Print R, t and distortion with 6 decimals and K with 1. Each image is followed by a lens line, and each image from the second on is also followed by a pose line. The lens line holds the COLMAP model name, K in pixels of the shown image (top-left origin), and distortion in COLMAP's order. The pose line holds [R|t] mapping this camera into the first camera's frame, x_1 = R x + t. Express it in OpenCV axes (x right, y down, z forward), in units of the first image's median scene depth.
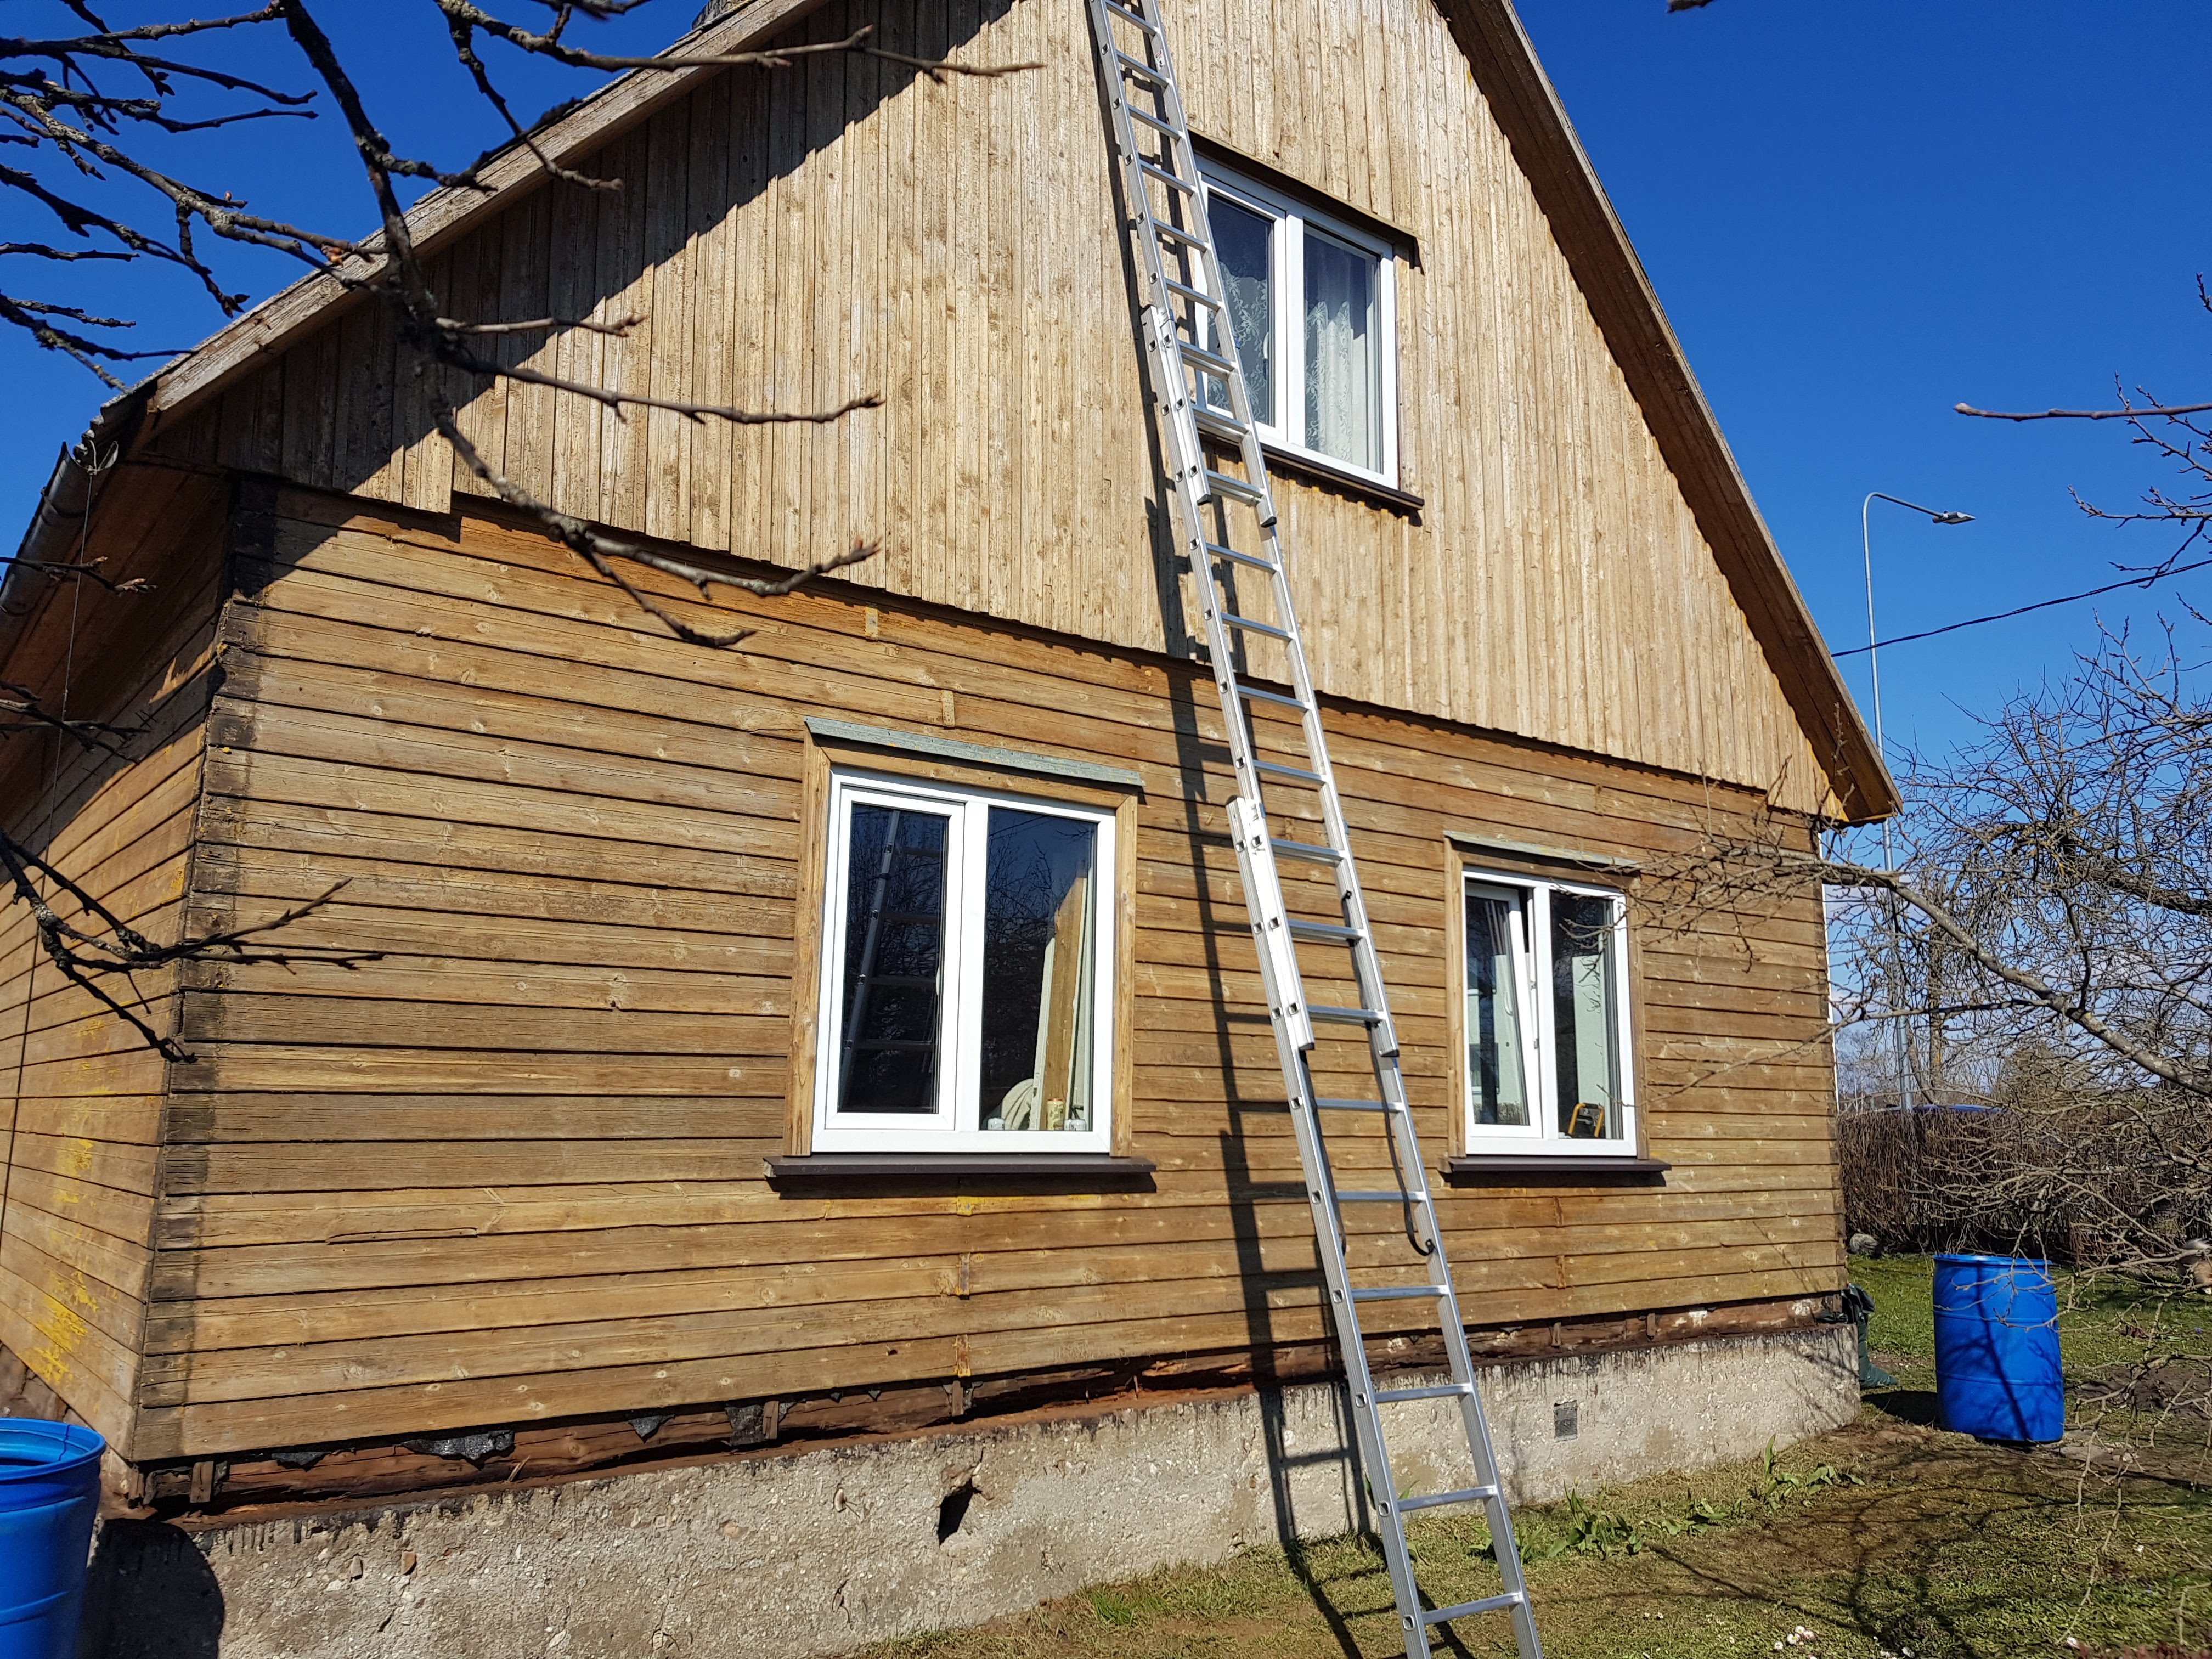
lens RADIAL K [[1698.0, 0, 1106.0], [0, 1698.0, 829.5], [0, 0, 1]] dist [0.042178, -0.068669]
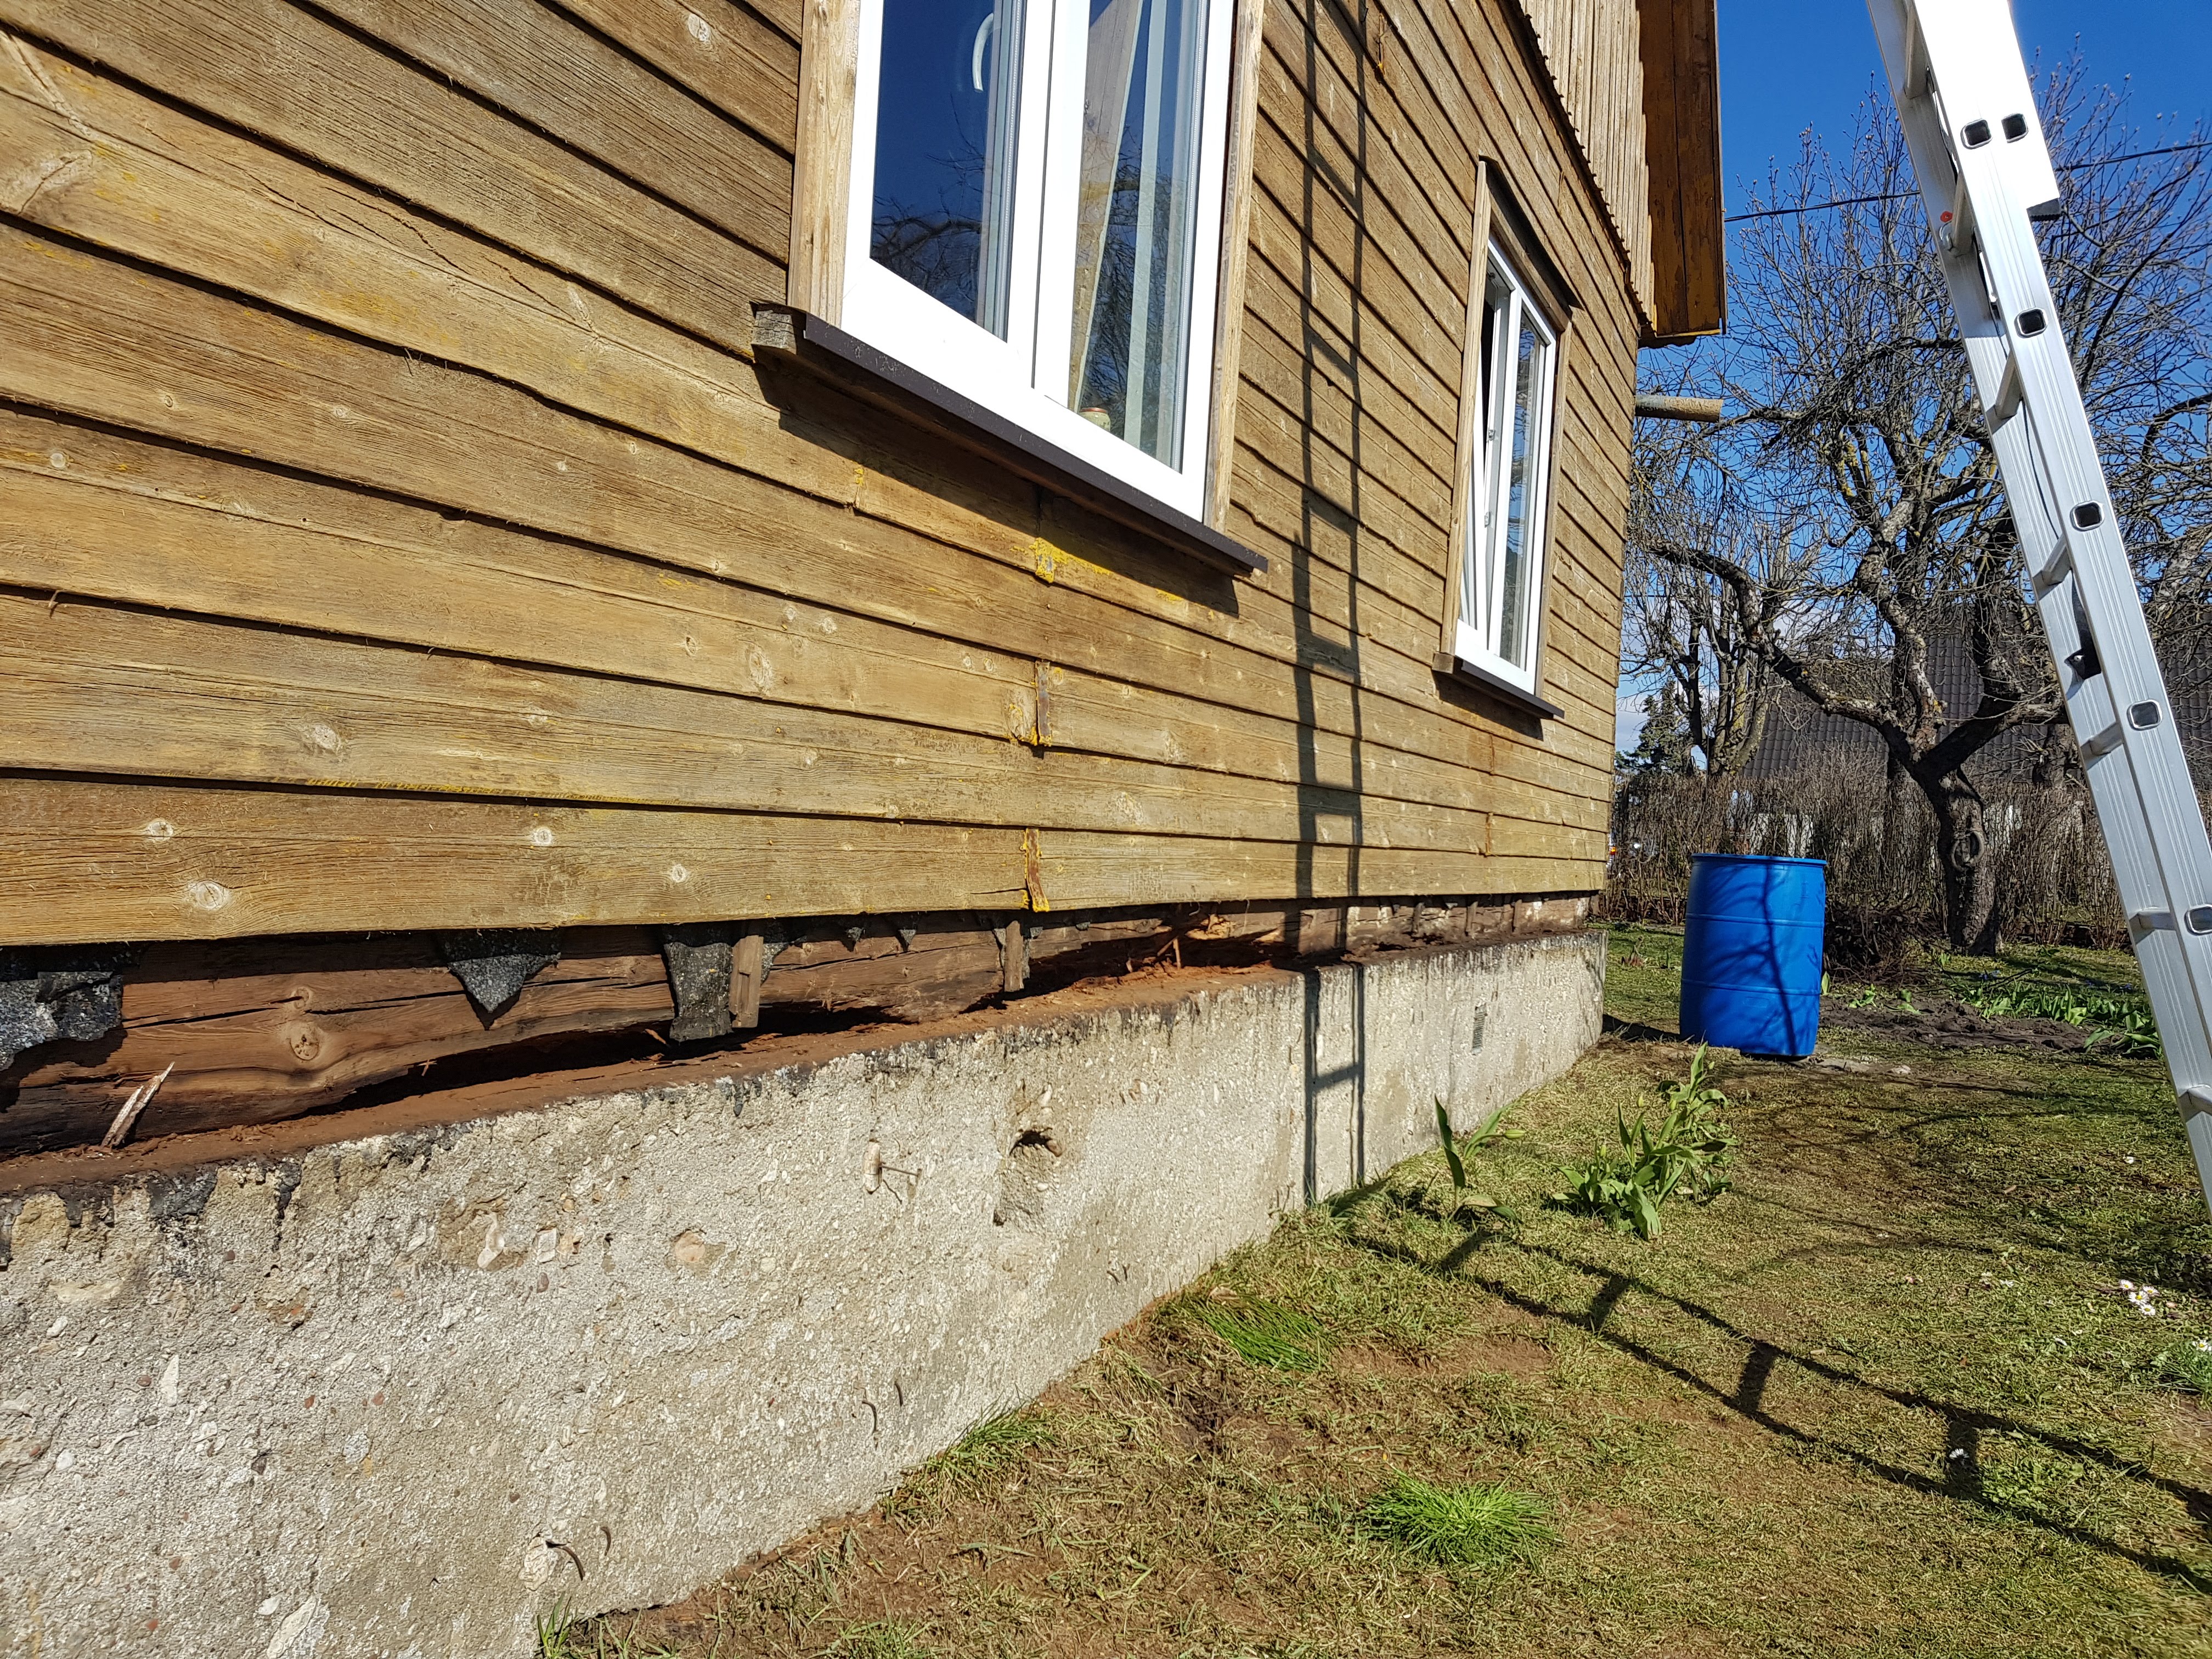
lens RADIAL K [[1714.2, 0, 1106.2], [0, 1714.2, 862.2], [0, 0, 1]] dist [0.088919, -0.151149]
pose [[0.894436, 0.036073, 0.445739, -0.322836], [-0.126440, 0.976471, 0.174694, 0.258196], [-0.428949, -0.212612, 0.877951, 0.671515]]
